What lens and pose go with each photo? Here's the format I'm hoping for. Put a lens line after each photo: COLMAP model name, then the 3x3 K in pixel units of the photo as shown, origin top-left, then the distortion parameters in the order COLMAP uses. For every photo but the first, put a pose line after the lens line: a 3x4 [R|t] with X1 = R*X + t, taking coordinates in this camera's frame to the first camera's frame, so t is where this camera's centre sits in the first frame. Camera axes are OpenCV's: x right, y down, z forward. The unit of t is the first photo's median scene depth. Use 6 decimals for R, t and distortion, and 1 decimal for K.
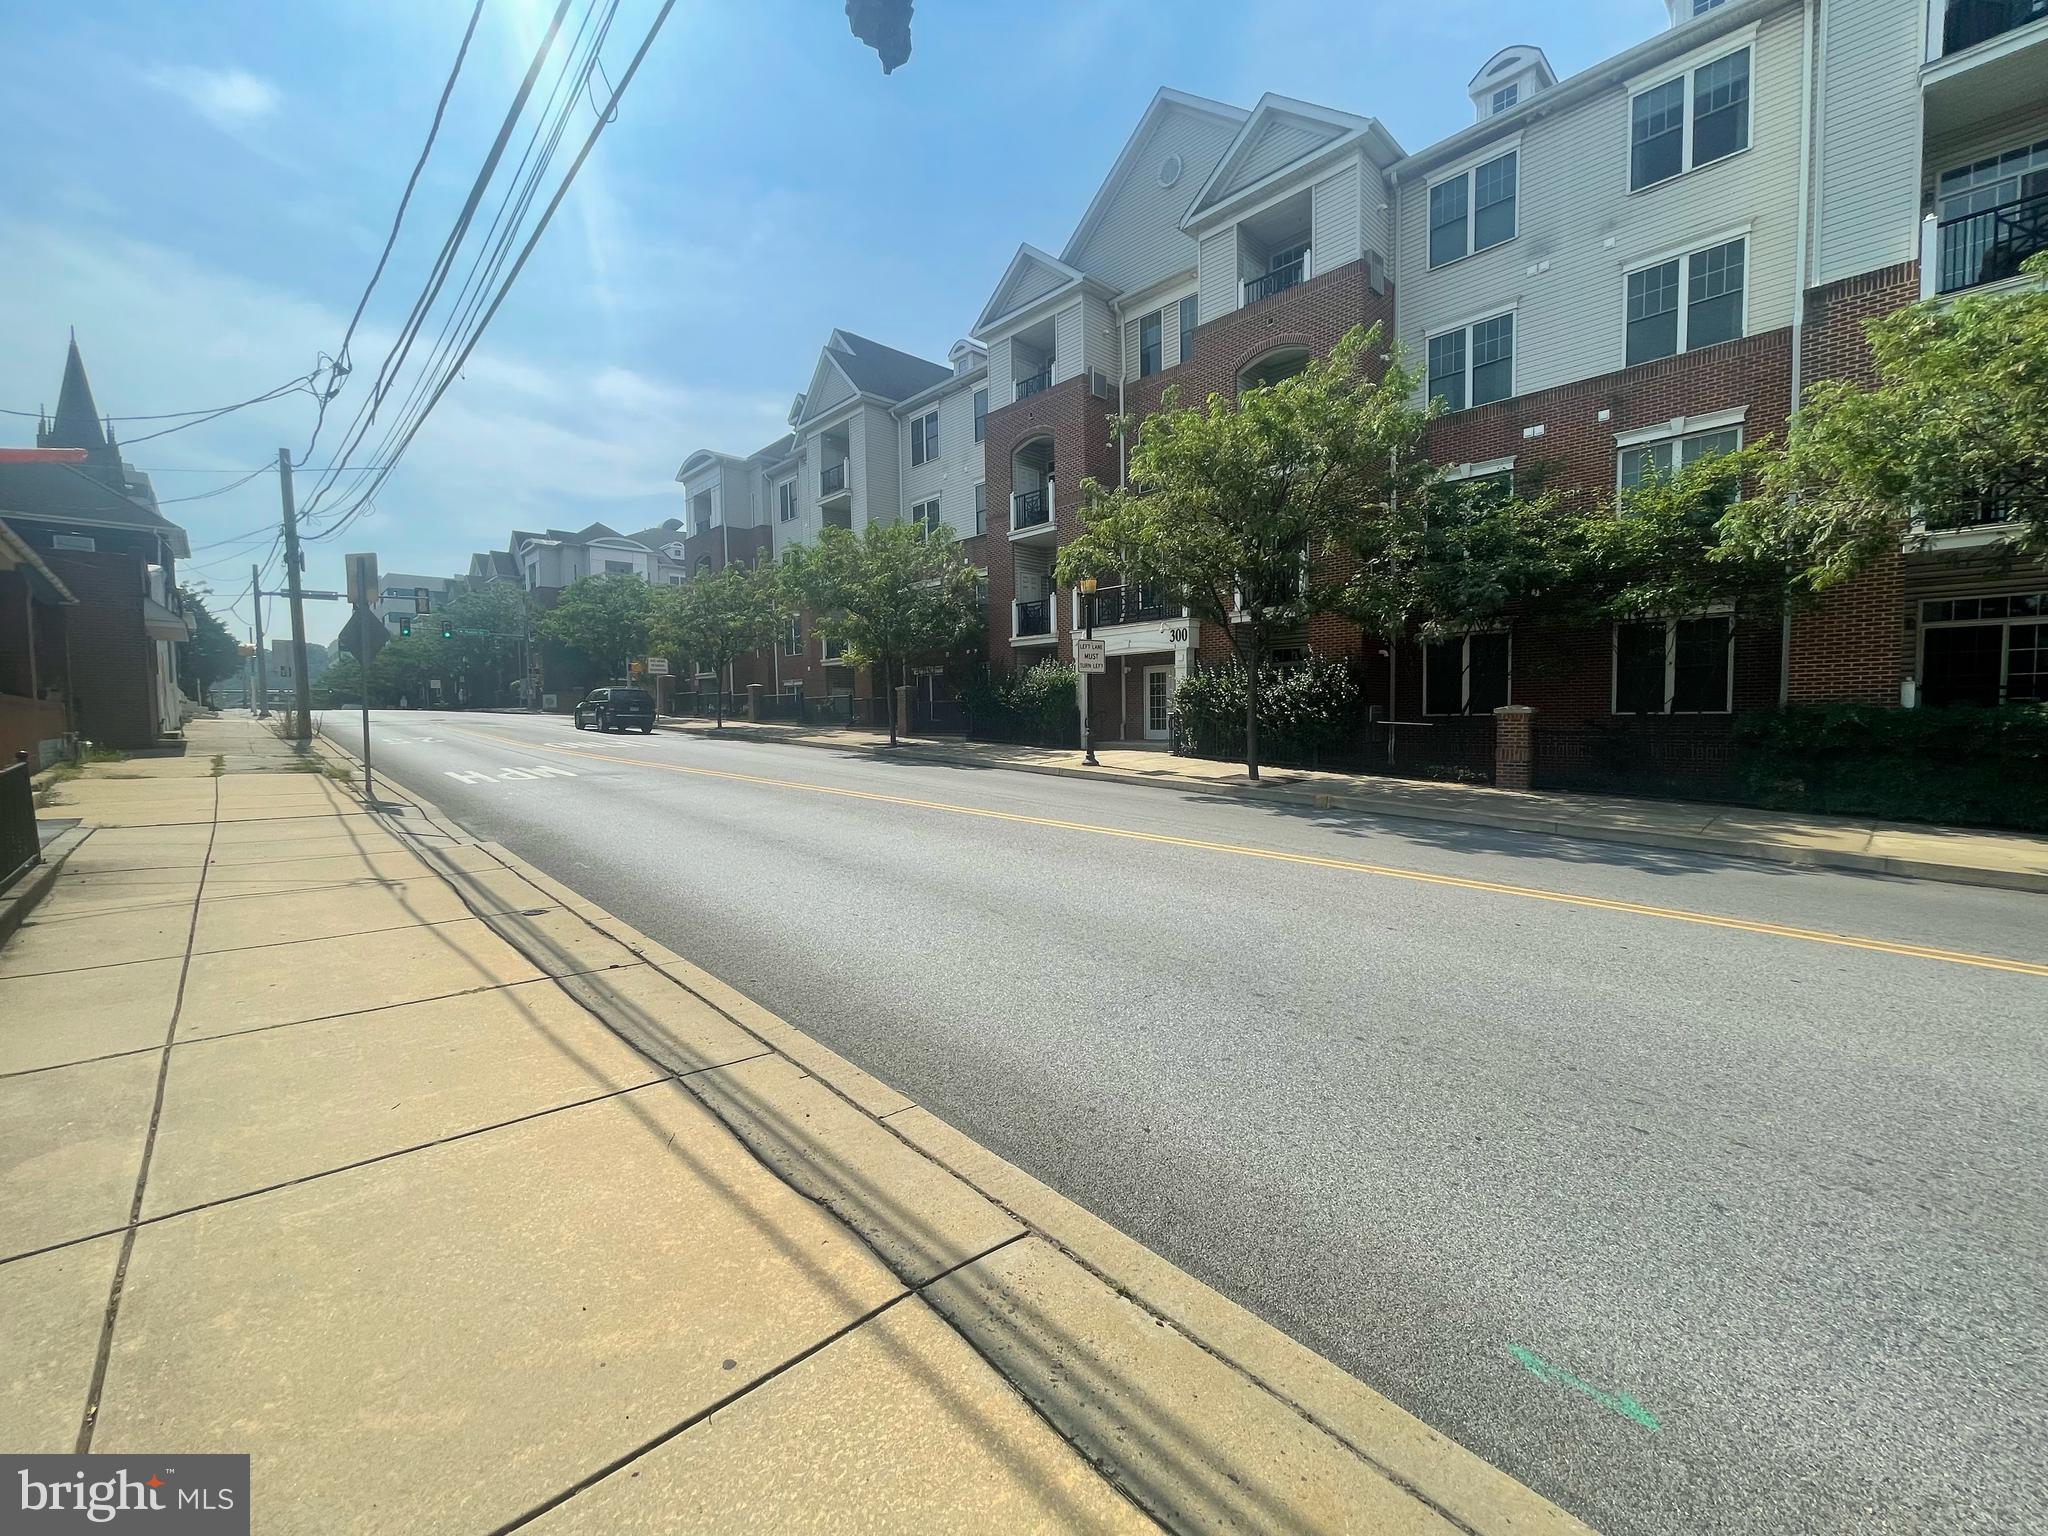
lens RADIAL K [[830.5, 0, 1024.0], [0, 830.5, 768.0], [0, 0, 1]] dist [0.004909, 0.000277]
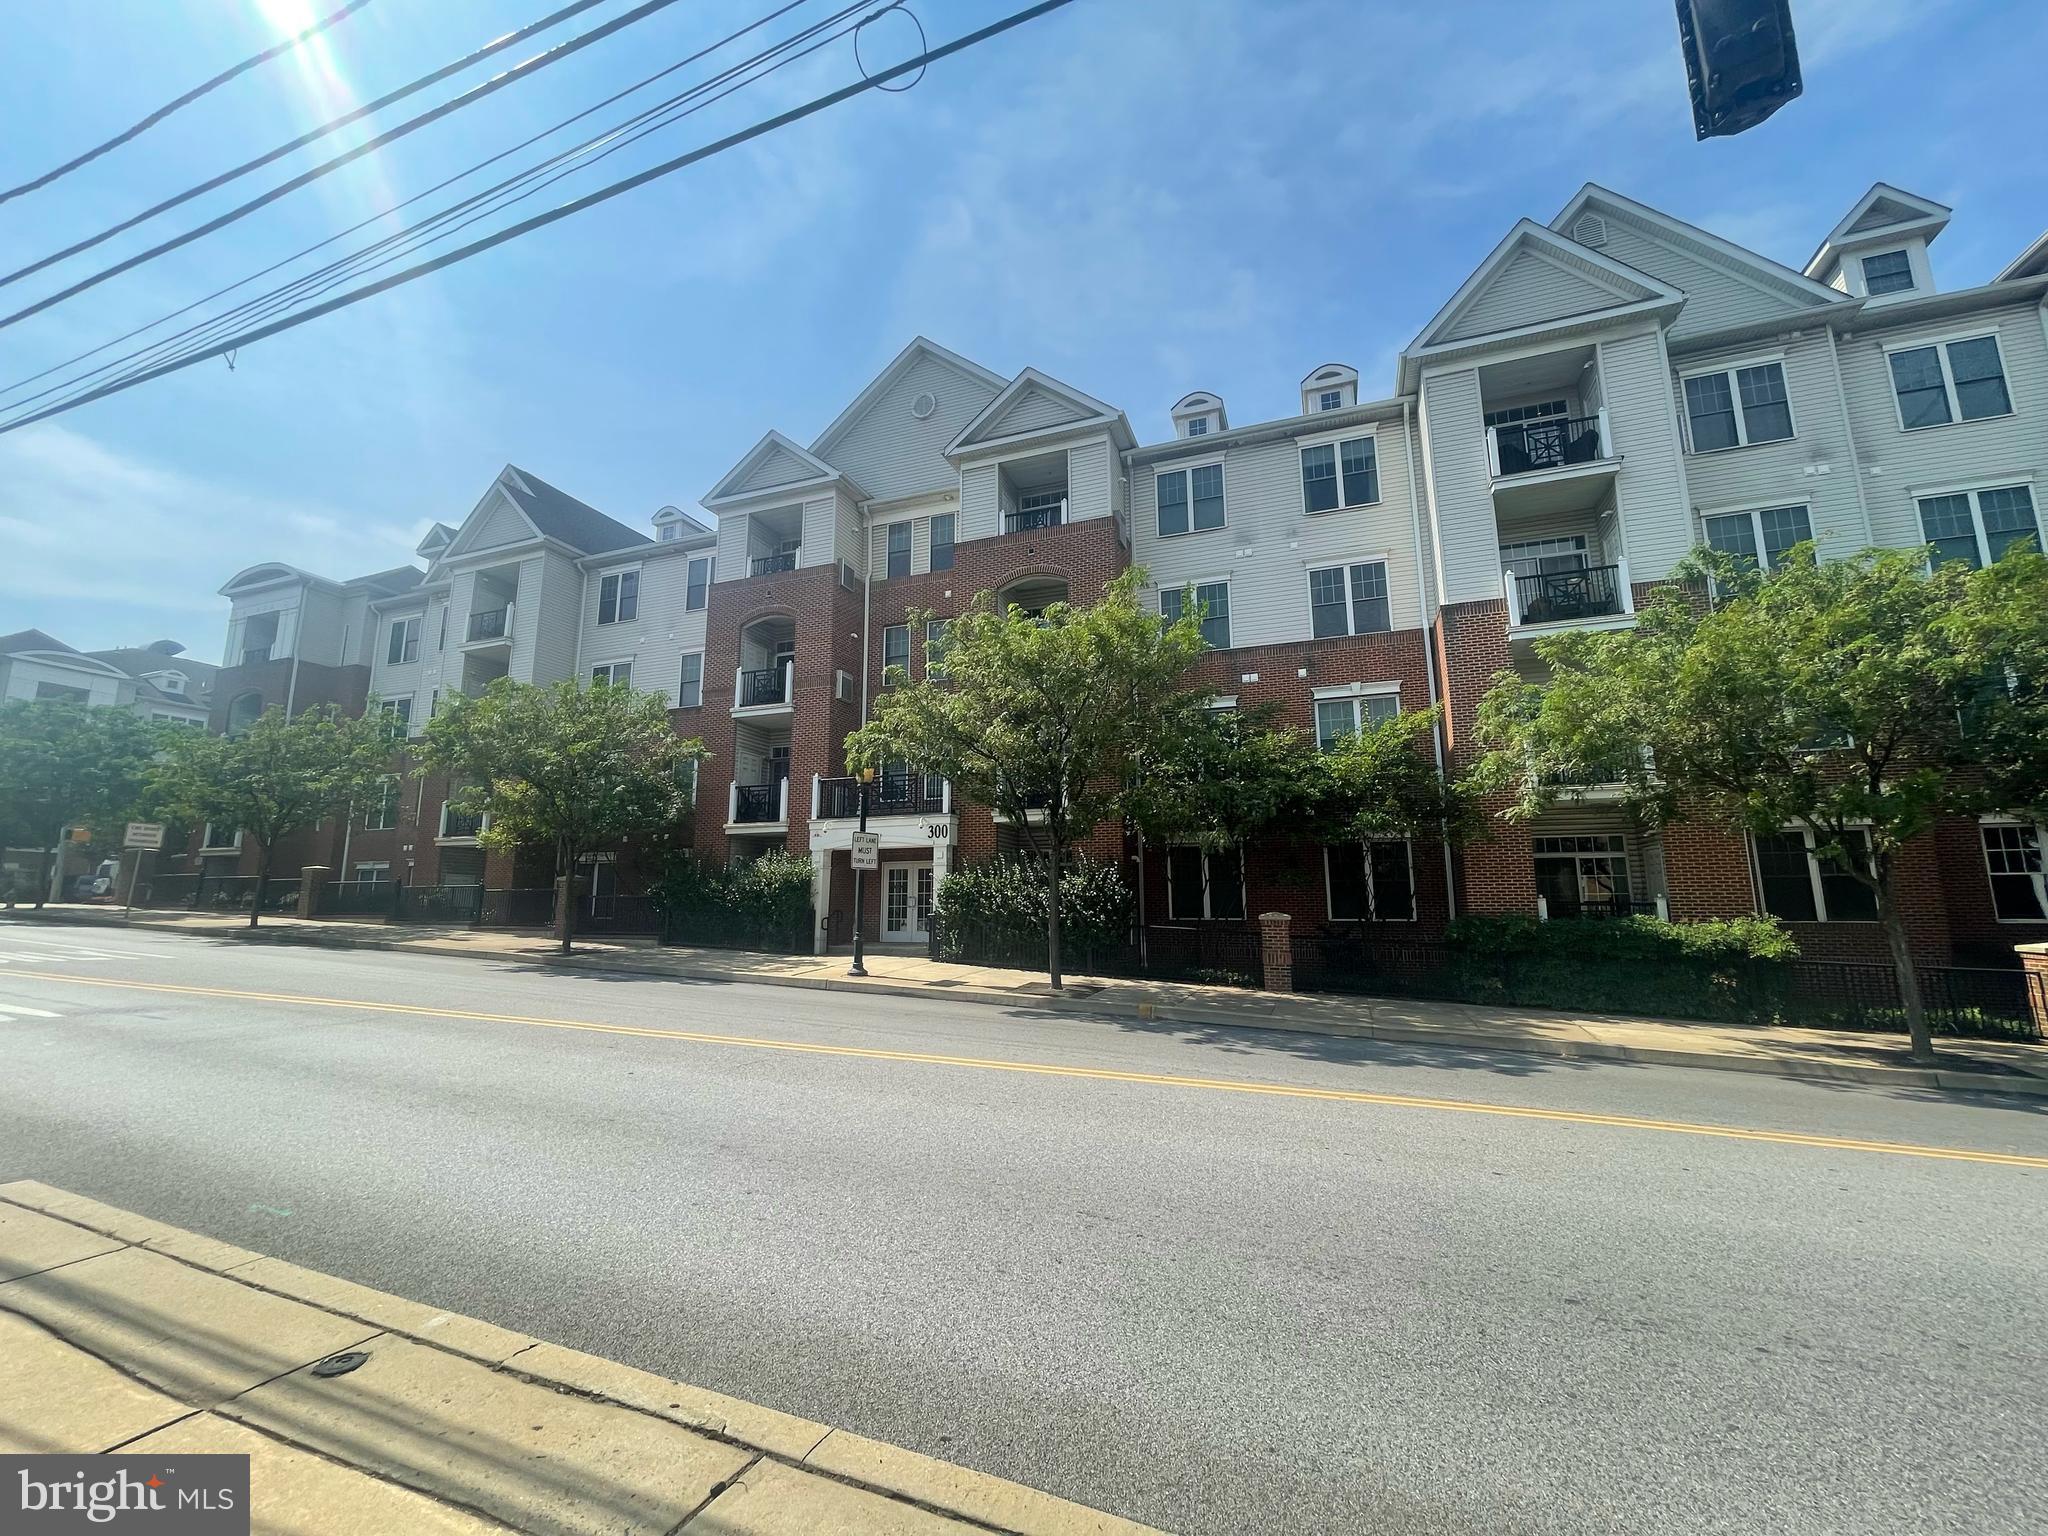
lens RADIAL K [[833.1, 0, 1024.0], [0, 833.1, 768.0], [0, 0, 1]] dist [0.000762, -0.000106]
pose [[0.901599, 0.082685, 0.424596, -0.140615], [0.017089, 0.973987, -0.225959, -0.013197], [-0.432234, 0.210981, 0.876733, 0.102499]]
